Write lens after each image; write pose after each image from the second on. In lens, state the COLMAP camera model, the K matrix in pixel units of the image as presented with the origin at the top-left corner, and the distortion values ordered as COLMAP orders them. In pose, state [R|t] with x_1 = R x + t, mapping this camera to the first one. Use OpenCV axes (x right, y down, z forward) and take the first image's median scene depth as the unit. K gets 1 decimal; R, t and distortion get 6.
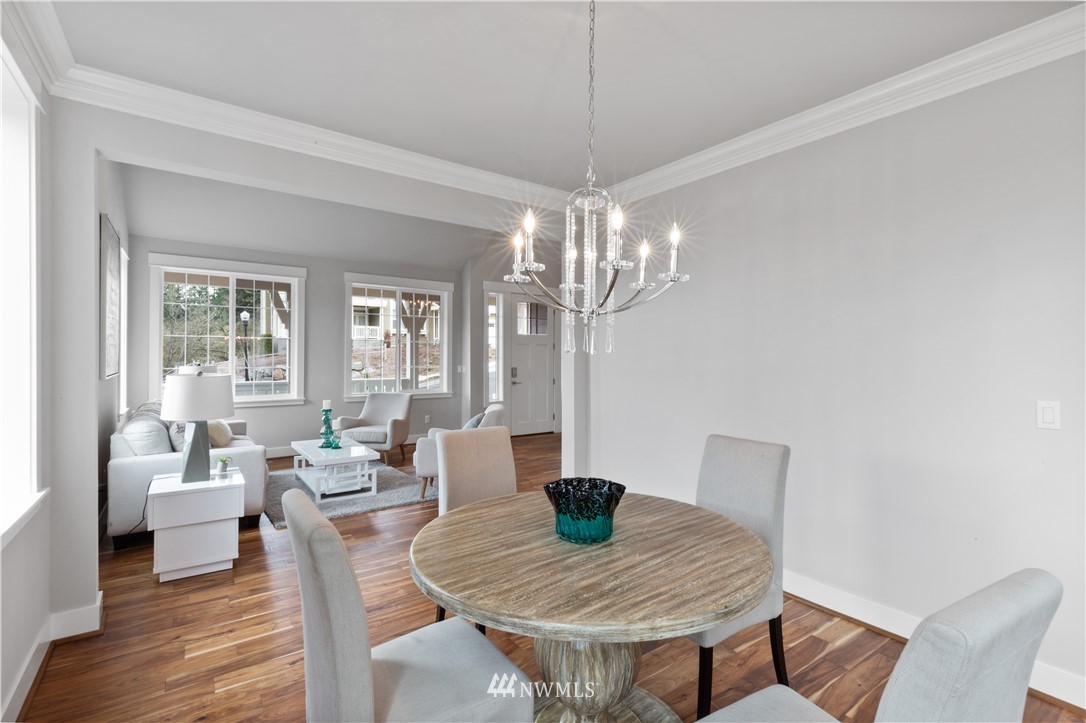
lens RADIAL K [[494.0, 0, 543.8], [0, 494.0, 352.2], [0, 0, 1]] dist [0.012427, -0.000694]
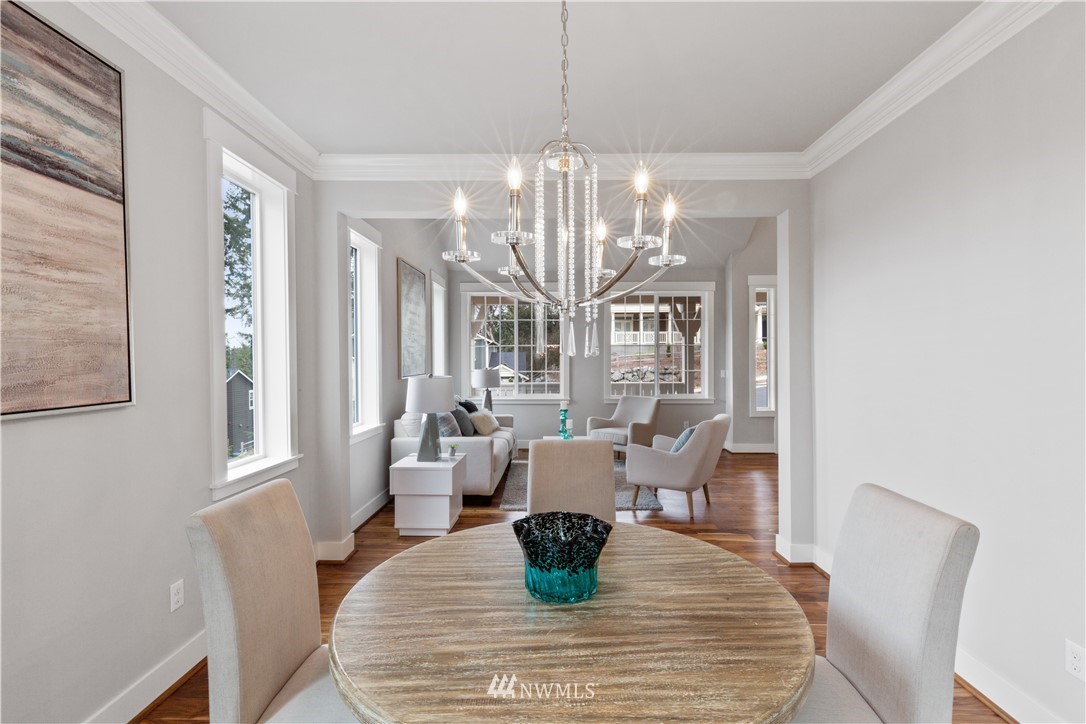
lens RADIAL K [[483.6, 0, 544.7], [0, 483.6, 355.0], [0, 0, 1]] dist [0.003172, -0.000114]
pose [[0.806081, -0.014005, -0.591640, 0.429065], [0.012526, 0.999900, -0.006603, 0.002848], [0.591673, -0.002088, 0.806175, 0.299873]]
